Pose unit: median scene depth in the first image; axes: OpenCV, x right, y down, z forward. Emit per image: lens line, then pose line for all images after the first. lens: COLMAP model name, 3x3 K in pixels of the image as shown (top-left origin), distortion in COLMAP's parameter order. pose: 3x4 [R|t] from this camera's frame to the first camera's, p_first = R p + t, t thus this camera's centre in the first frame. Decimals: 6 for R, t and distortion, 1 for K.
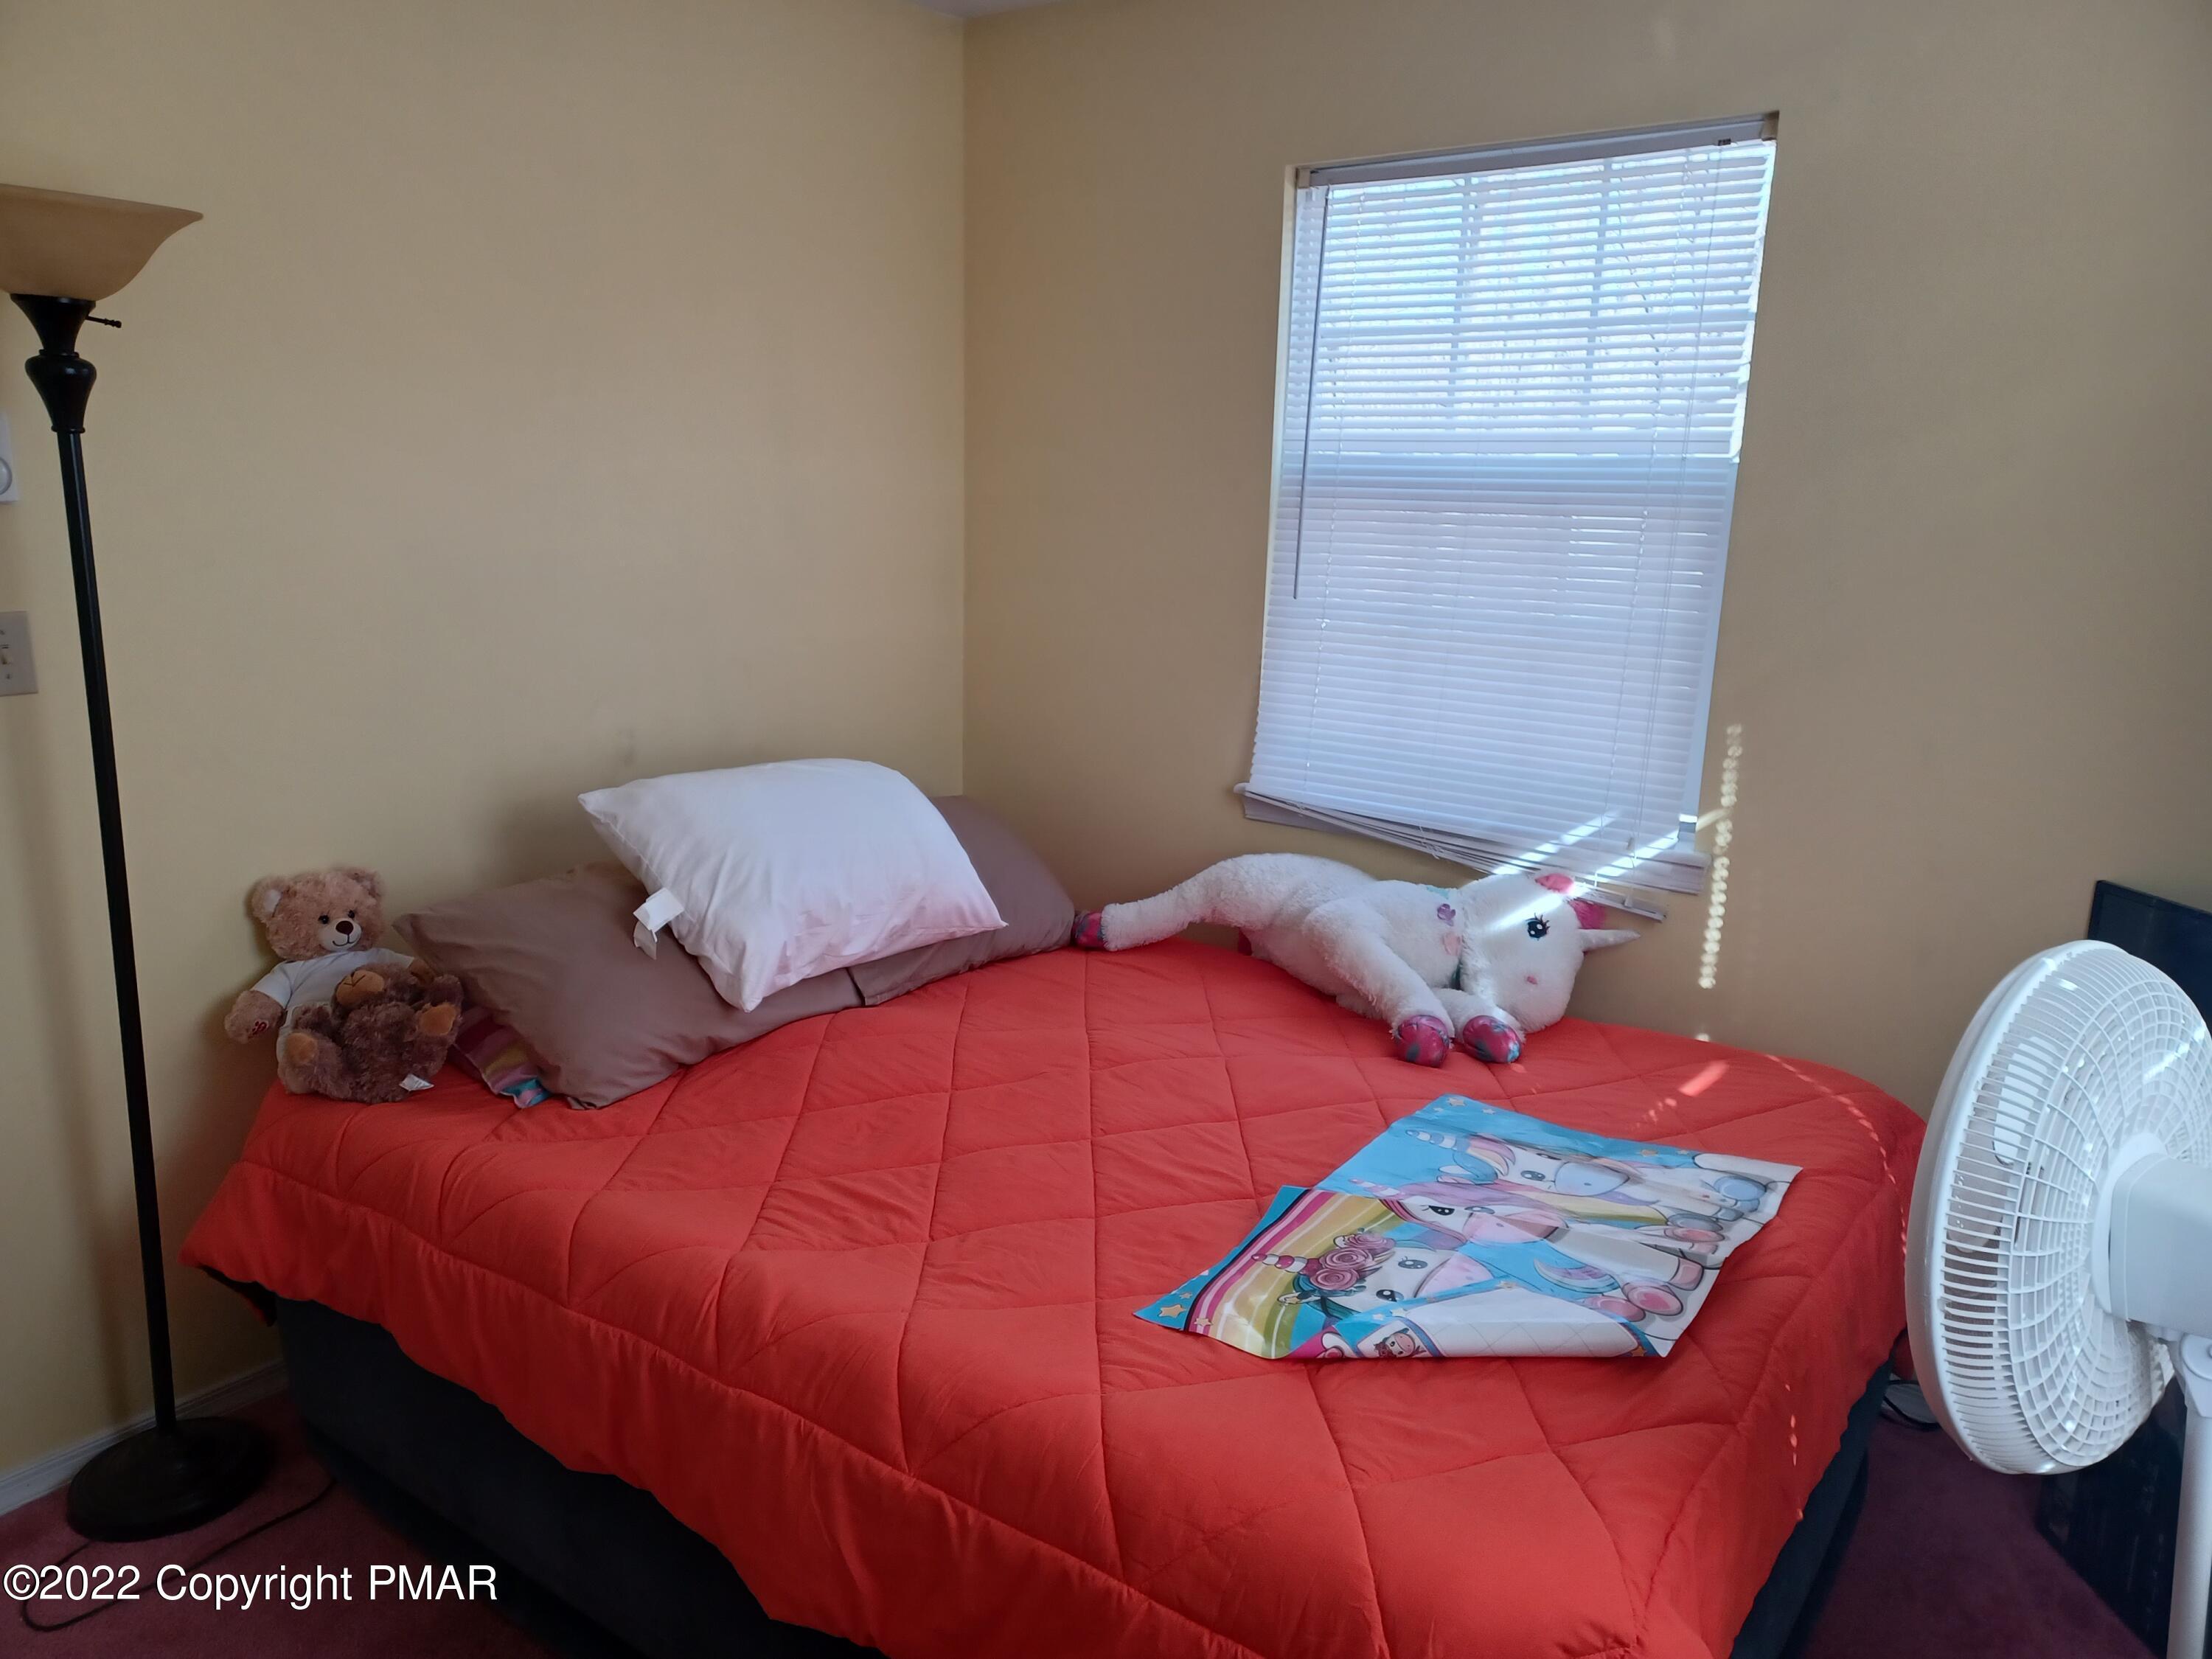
lens RADIAL K [[1596.8, 0, 1108.4], [0, 1596.8, 840.0], [0, 0, 1]] dist [0.059387, -0.041921]
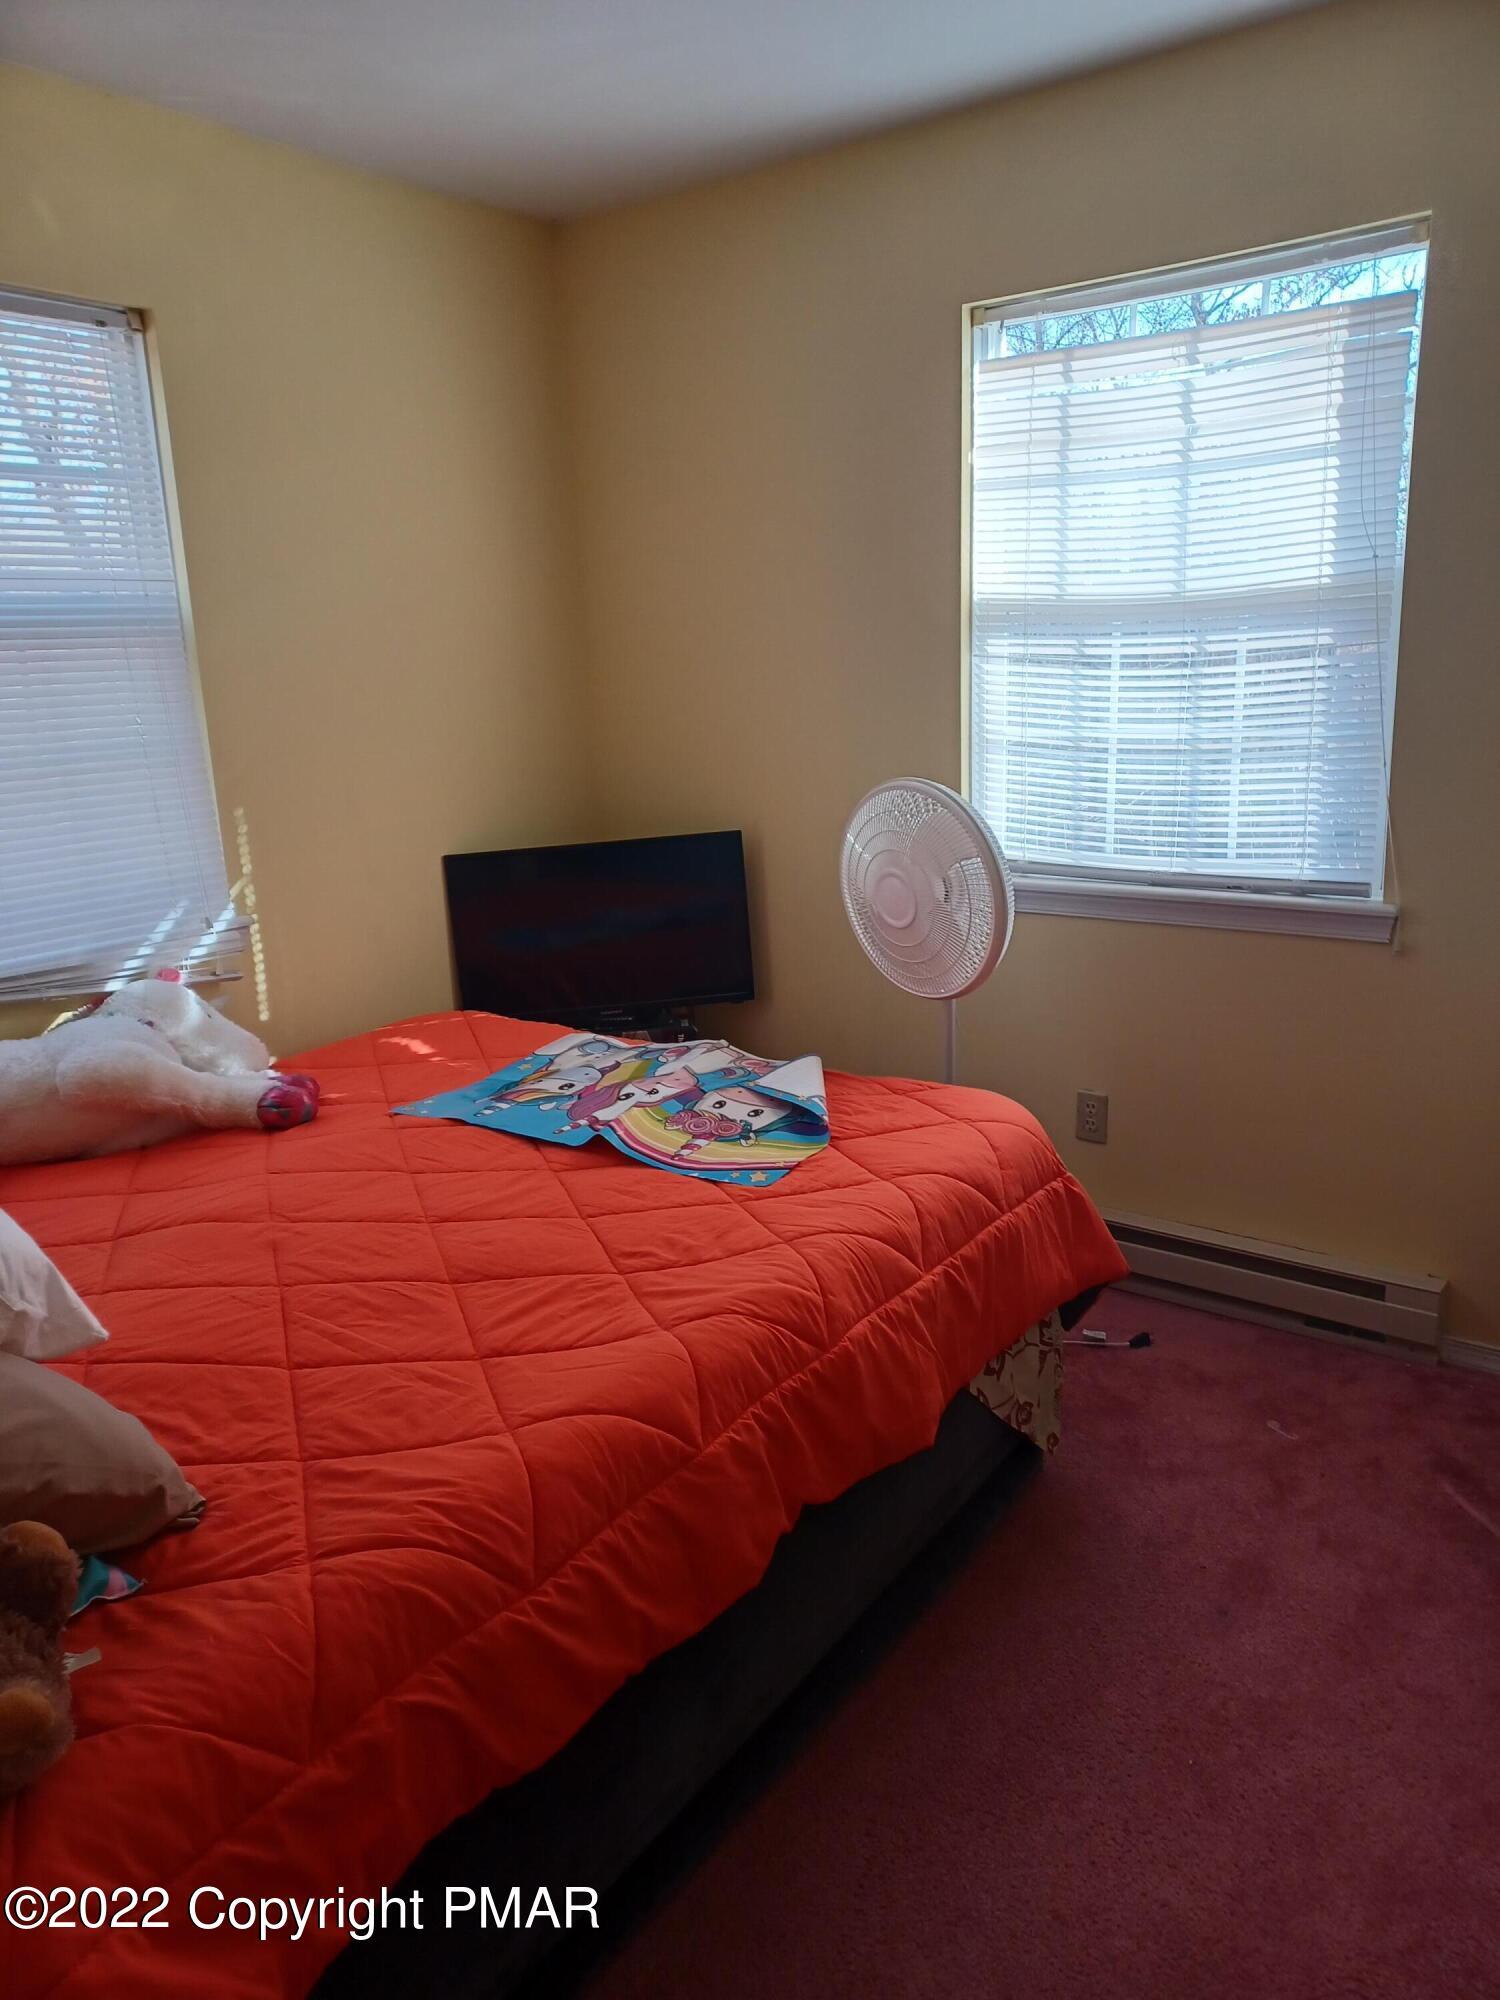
lens RADIAL K [[1443.7, 0, 752.4], [0, 1443.7, 990.8], [0, 0, 1]] dist [0.059387, -0.041921]
pose [[-0.020715, -0.249425, 0.968172, -0.748030], [0.263087, 0.932891, 0.245965, -0.111559], [-0.964550, 0.259809, 0.046296, 0.592174]]
